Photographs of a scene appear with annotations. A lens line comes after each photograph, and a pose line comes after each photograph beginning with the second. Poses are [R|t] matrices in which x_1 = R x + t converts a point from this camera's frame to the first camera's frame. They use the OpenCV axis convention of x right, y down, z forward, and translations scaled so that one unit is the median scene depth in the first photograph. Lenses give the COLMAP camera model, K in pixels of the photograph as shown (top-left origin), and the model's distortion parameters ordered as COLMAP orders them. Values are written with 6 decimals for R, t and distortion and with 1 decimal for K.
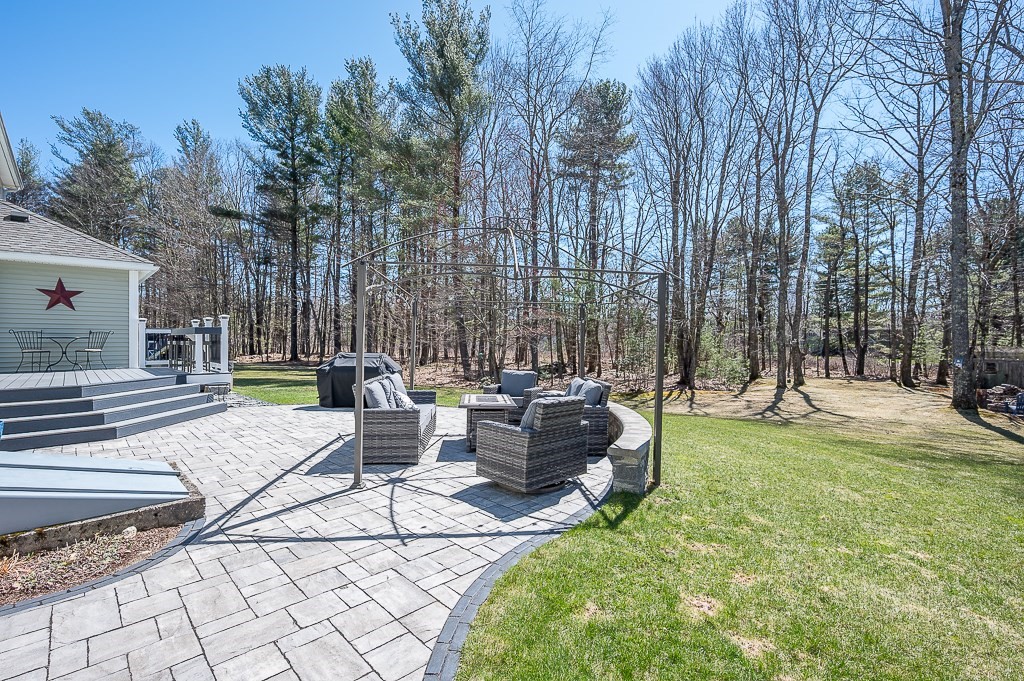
lens RADIAL K [[454.7, 0, 508.8], [0, 454.7, 340.7], [0, 0, 1]] dist [0.003868, 0.000577]
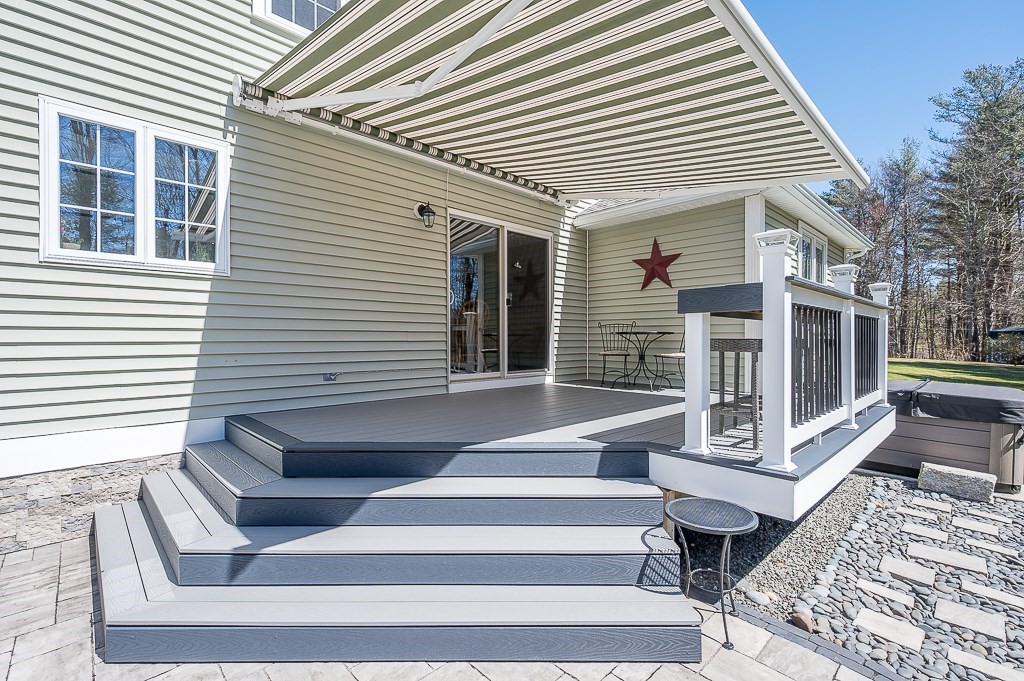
lens RADIAL K [[454.7, 0, 510.9], [0, 454.7, 335.2], [0, 0, 1]] dist [0.003868, 0.000577]
pose [[-0.003064, -0.007178, -0.999970, -0.065525], [-0.002167, 0.999972, -0.007172, 0.000243], [0.999993, 0.002145, -0.003080, 0.147675]]
